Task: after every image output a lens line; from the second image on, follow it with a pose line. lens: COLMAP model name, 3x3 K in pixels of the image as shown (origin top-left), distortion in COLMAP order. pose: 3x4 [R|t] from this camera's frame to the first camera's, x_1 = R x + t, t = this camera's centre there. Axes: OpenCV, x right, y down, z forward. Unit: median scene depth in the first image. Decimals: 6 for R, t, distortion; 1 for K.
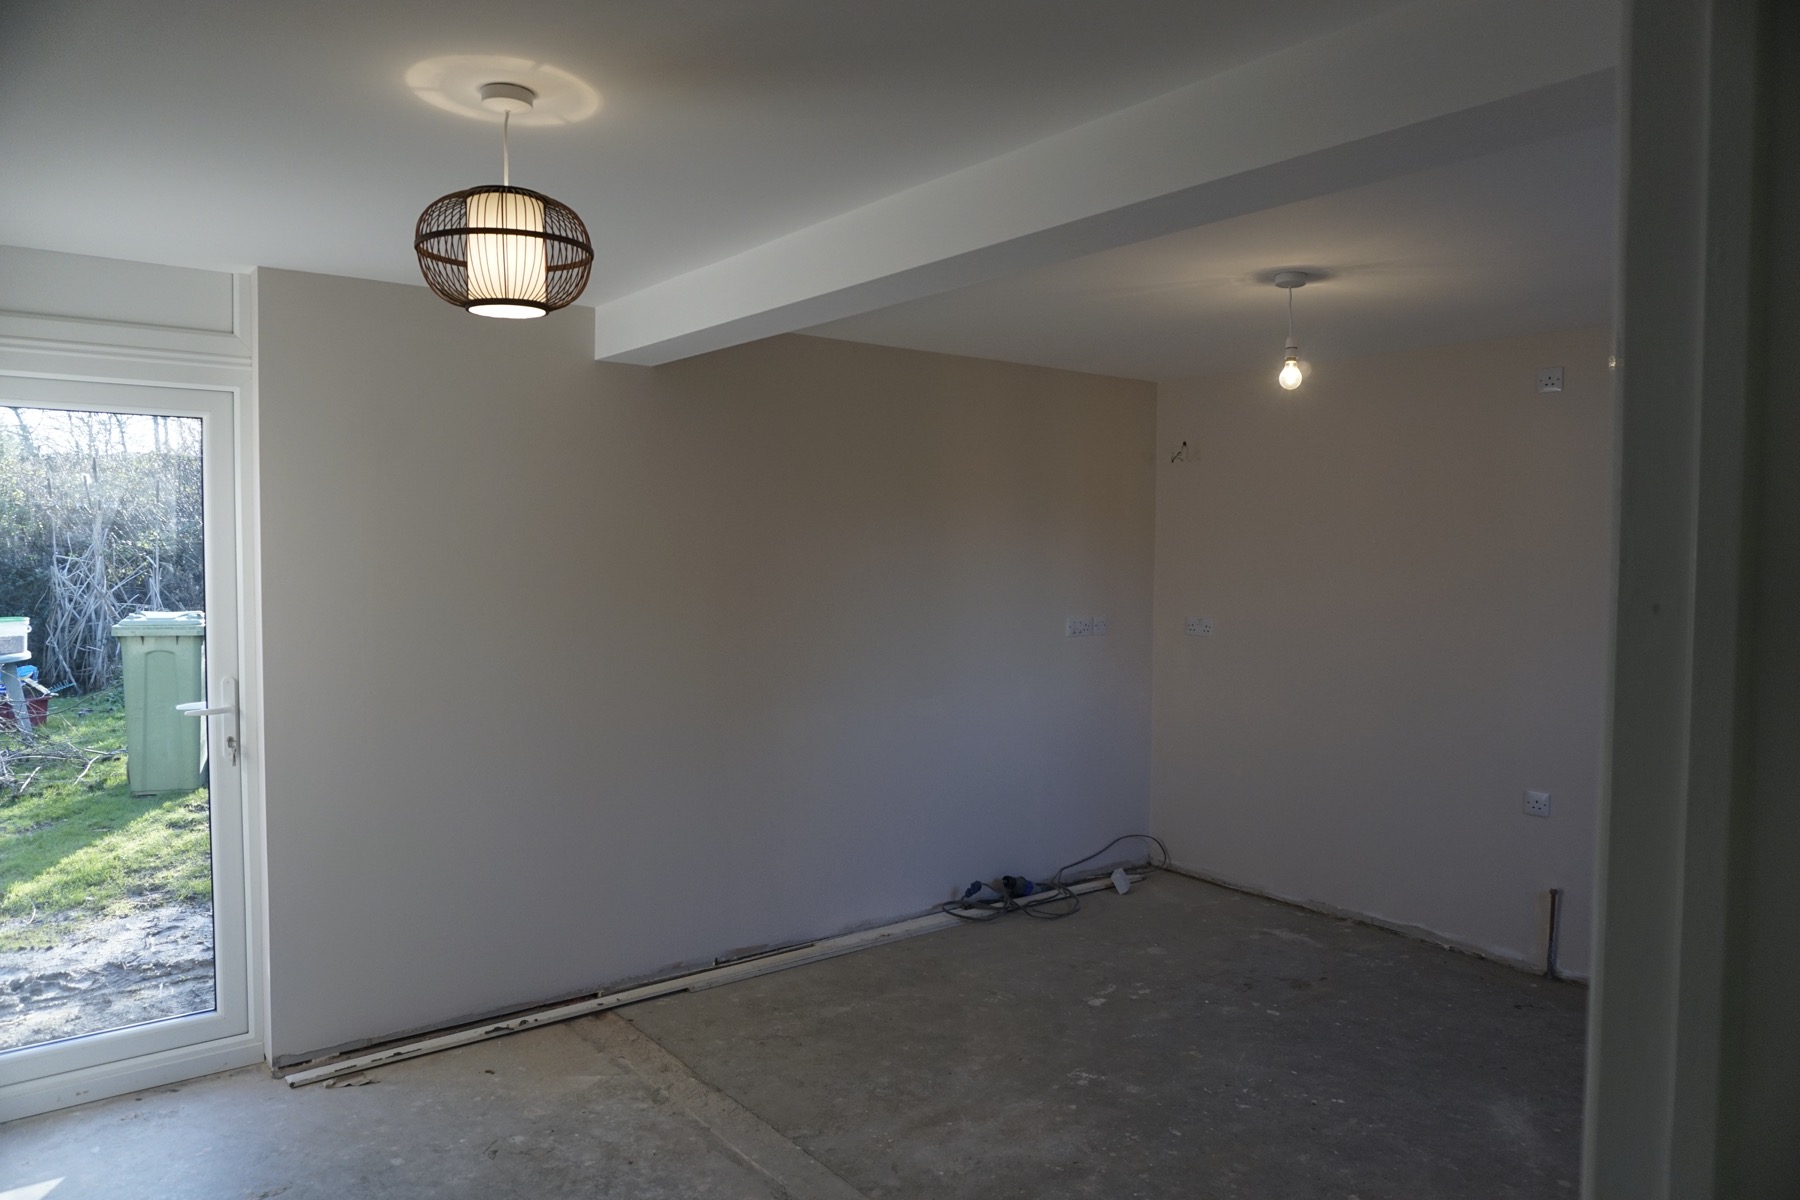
lens RADIAL K [[1210.5, 0, 900.0], [0, 1210.5, 600.0], [0, 0, 1]] dist [-0.053846, 0.038814]
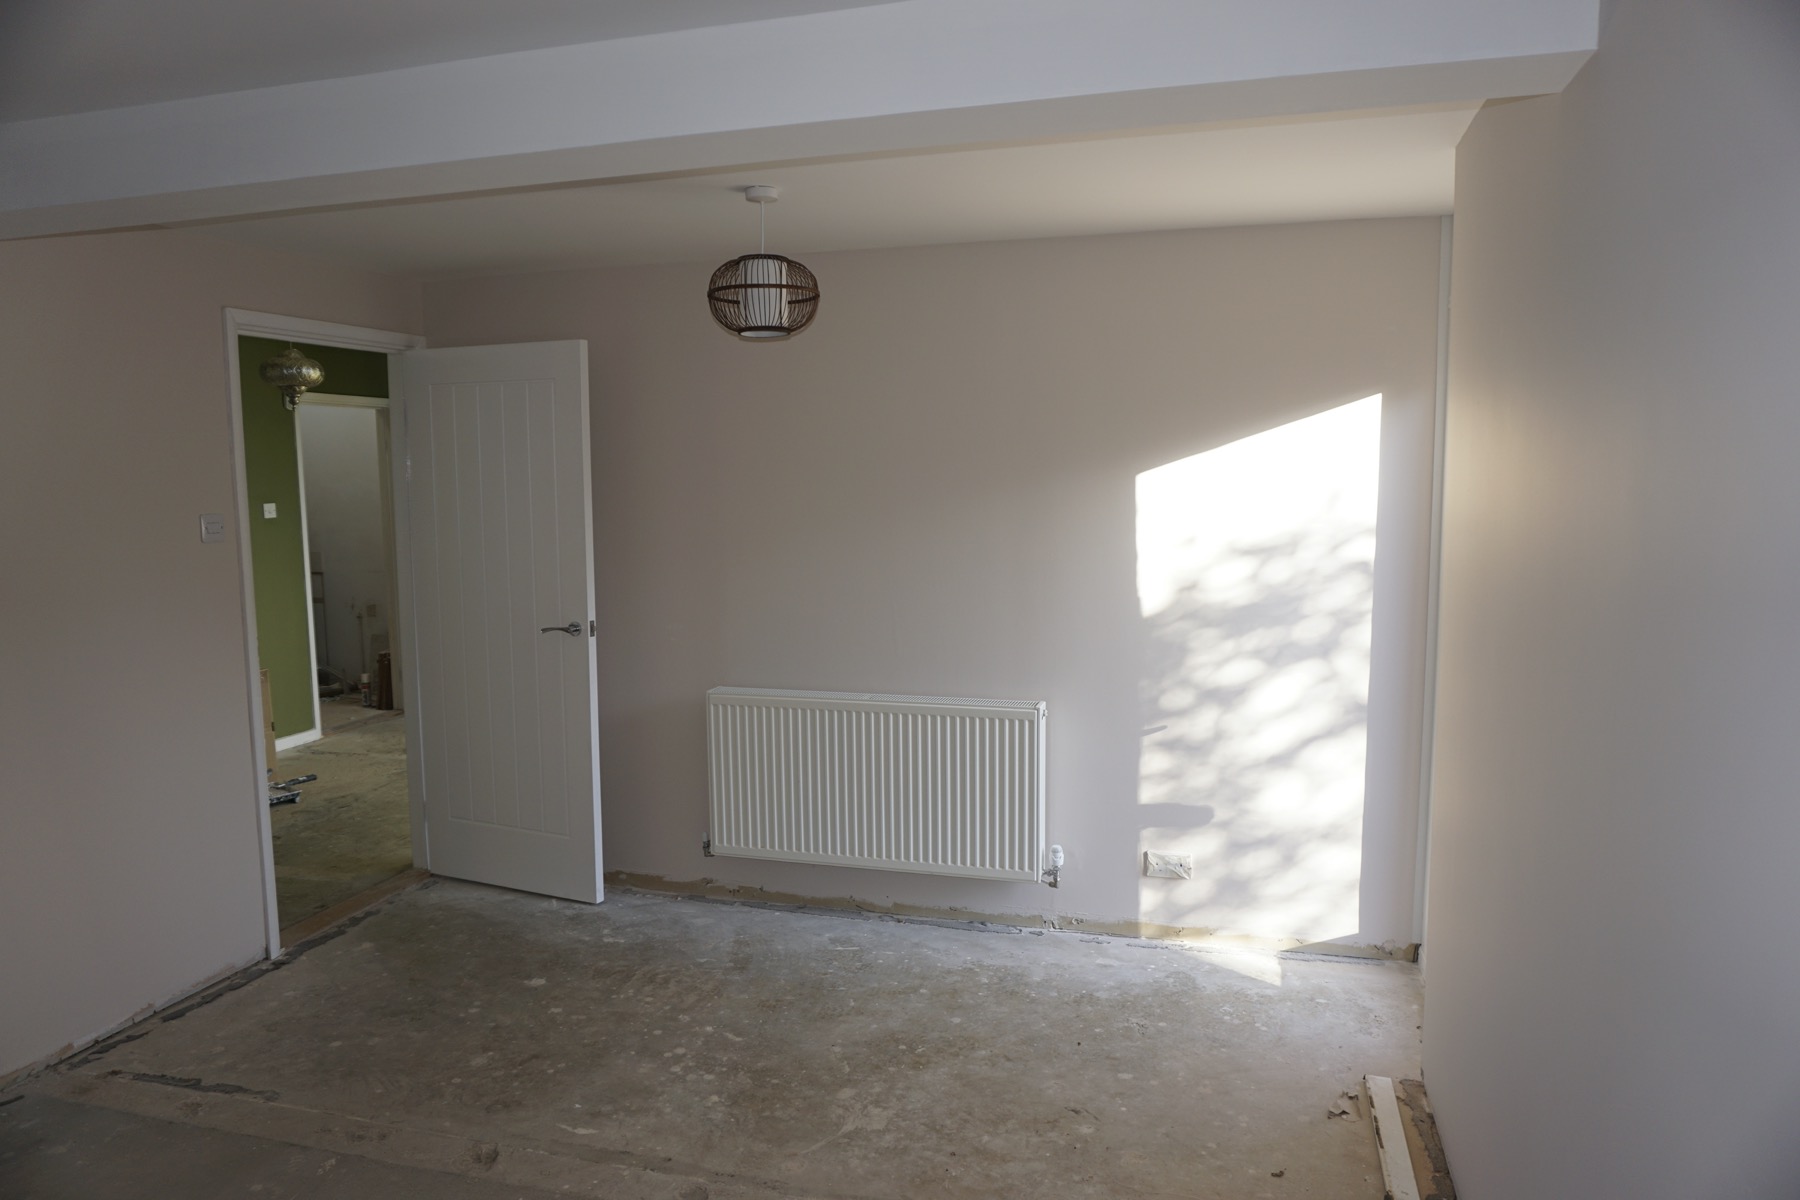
lens RADIAL K [[1210.5, 0, 900.0], [0, 1210.5, 600.0], [0, 0, 1]] dist [-0.053846, 0.038814]
pose [[-0.810564, 0.058673, -0.582704, 0.220065], [-0.026502, 0.990275, 0.136576, -0.051722], [0.585050, 0.126146, -0.801126, 1.148389]]
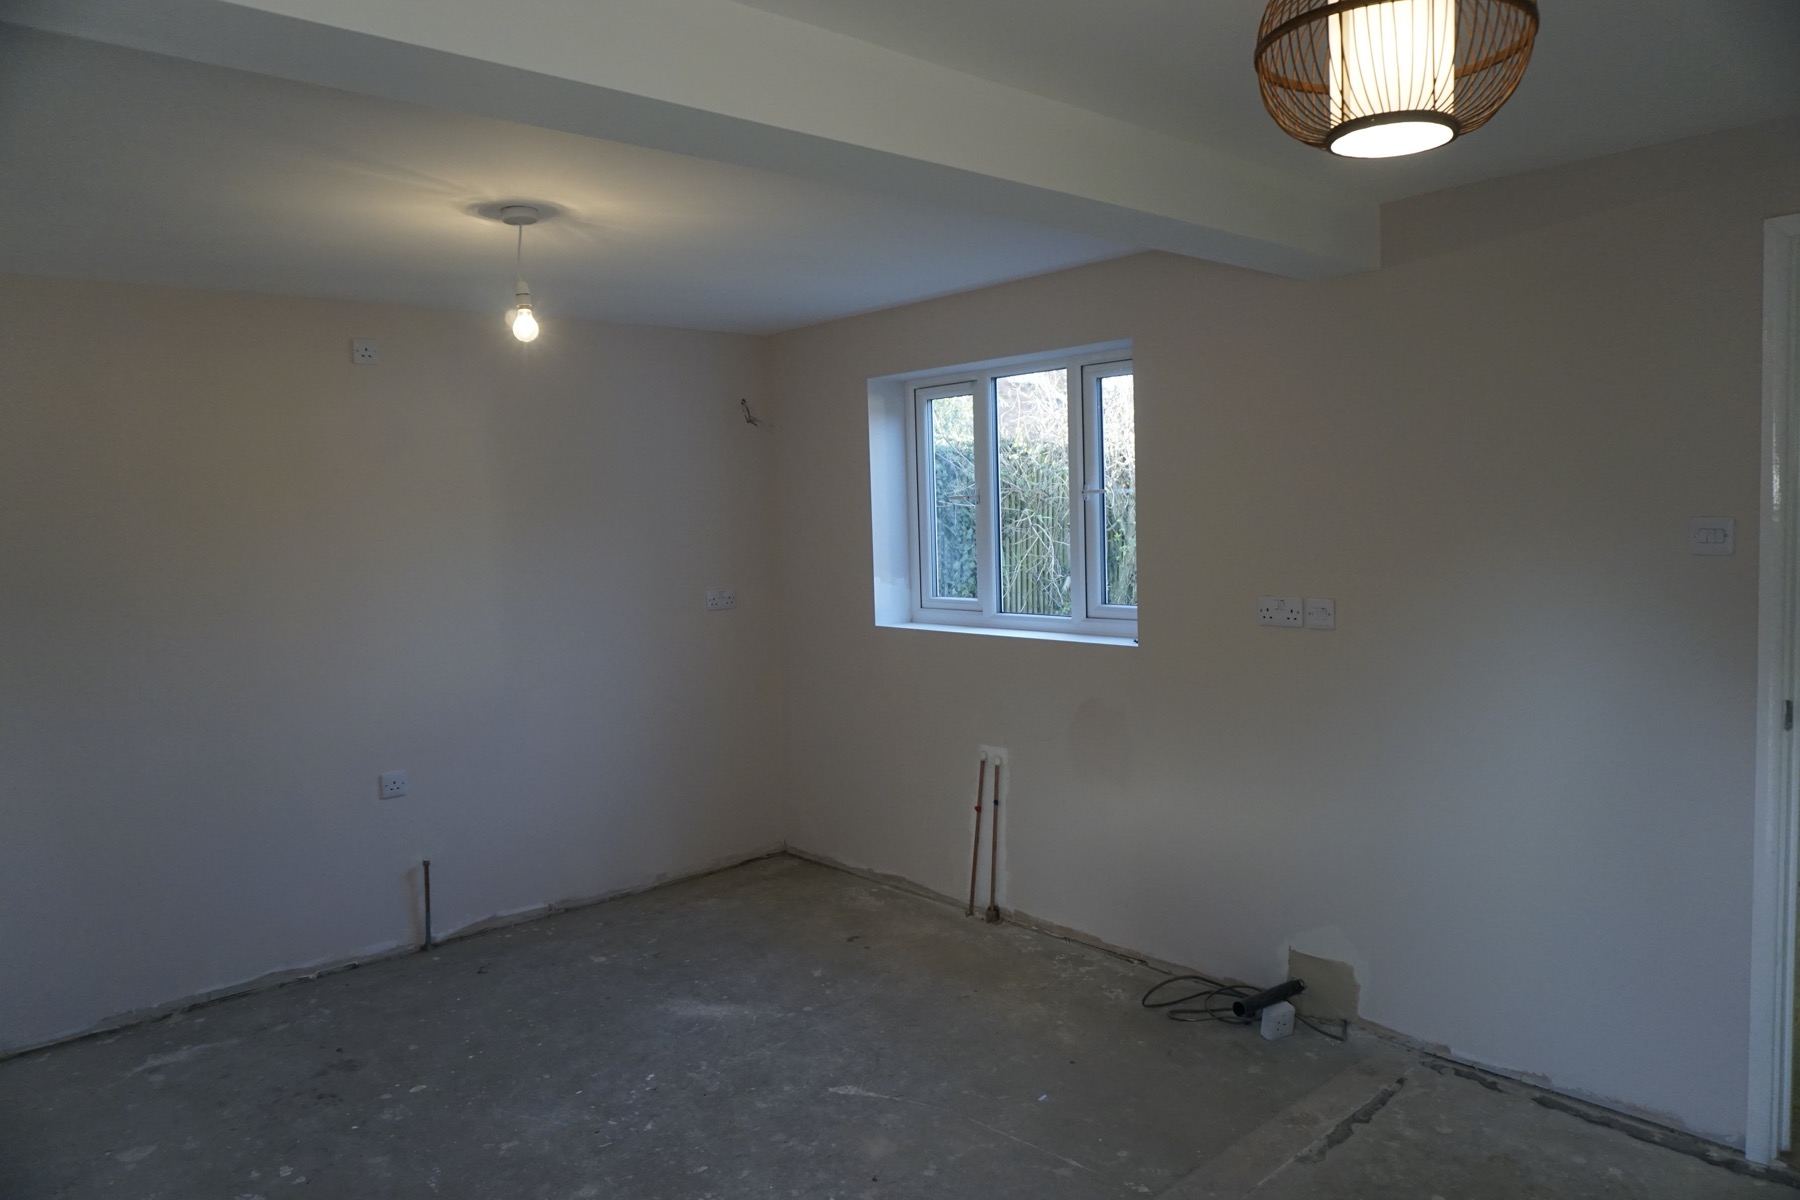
lens RADIAL K [[1210.5, 0, 900.0], [0, 1210.5, 600.0], [0, 0, 1]] dist [-0.053846, 0.038814]
pose [[-0.056968, -0.092072, 0.994121, -0.469417], [0.088700, 0.991334, 0.096897, -0.039712], [-0.994428, 0.093699, -0.048308, 0.633784]]
